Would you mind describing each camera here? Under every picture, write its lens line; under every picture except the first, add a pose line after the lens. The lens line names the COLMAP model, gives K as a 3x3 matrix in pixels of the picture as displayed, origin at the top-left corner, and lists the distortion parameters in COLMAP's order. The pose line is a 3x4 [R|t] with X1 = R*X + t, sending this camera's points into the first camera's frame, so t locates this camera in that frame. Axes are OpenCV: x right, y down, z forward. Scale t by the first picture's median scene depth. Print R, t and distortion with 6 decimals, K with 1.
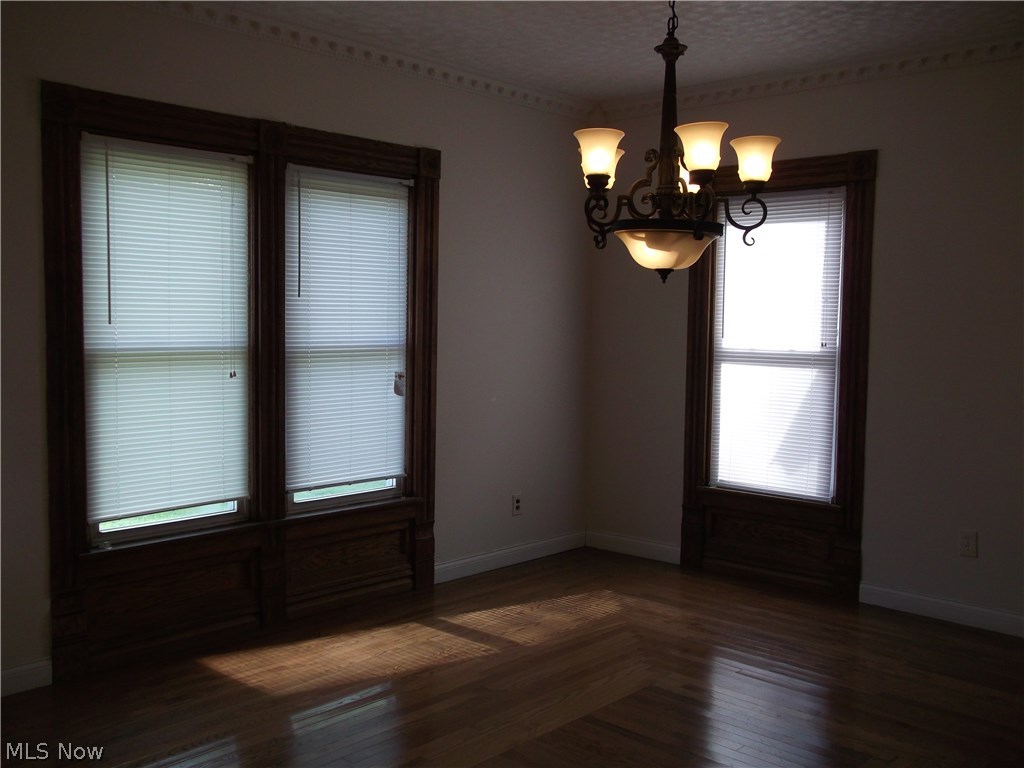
lens RADIAL K [[1025.2, 0, 512.0], [0, 1025.2, 384.0], [0, 0, 1]] dist [0.058763, -0.008119]
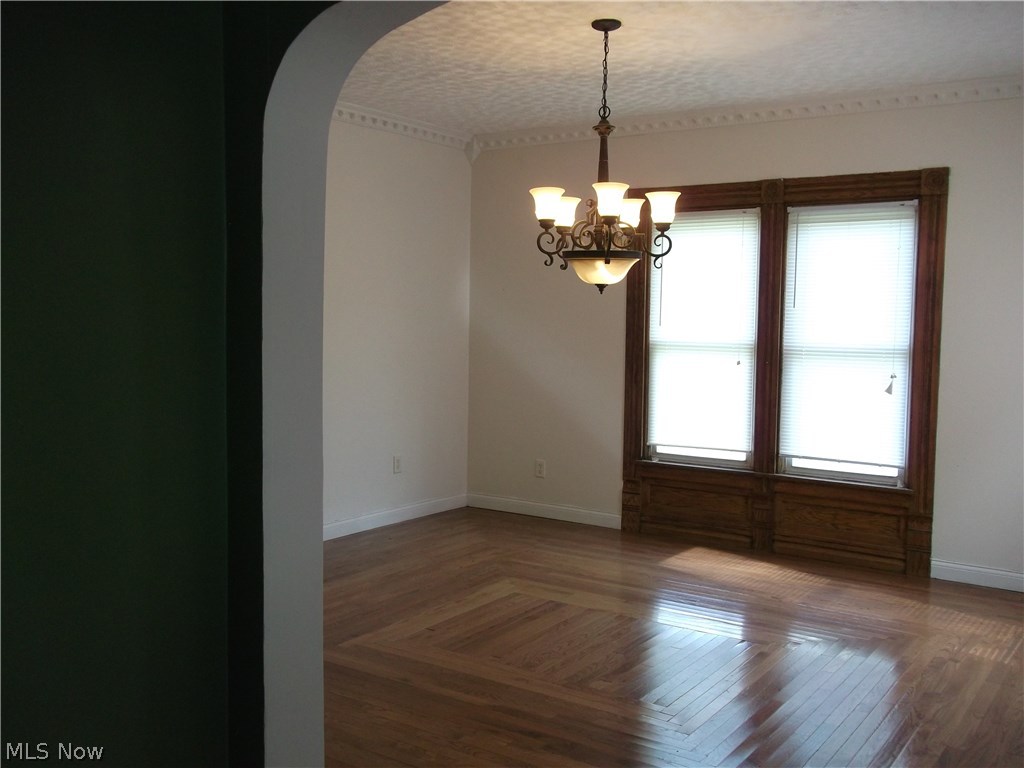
lens RADIAL K [[991.3, 0, 512.0], [0, 991.3, 384.0], [0, 0, 1]] dist [0.094011, 0.007064]
pose [[0.149497, 0.064335, -0.986667, 0.957638], [-0.082930, 0.995181, 0.052324, -0.023960], [0.985278, 0.074002, 0.154112, 0.439886]]
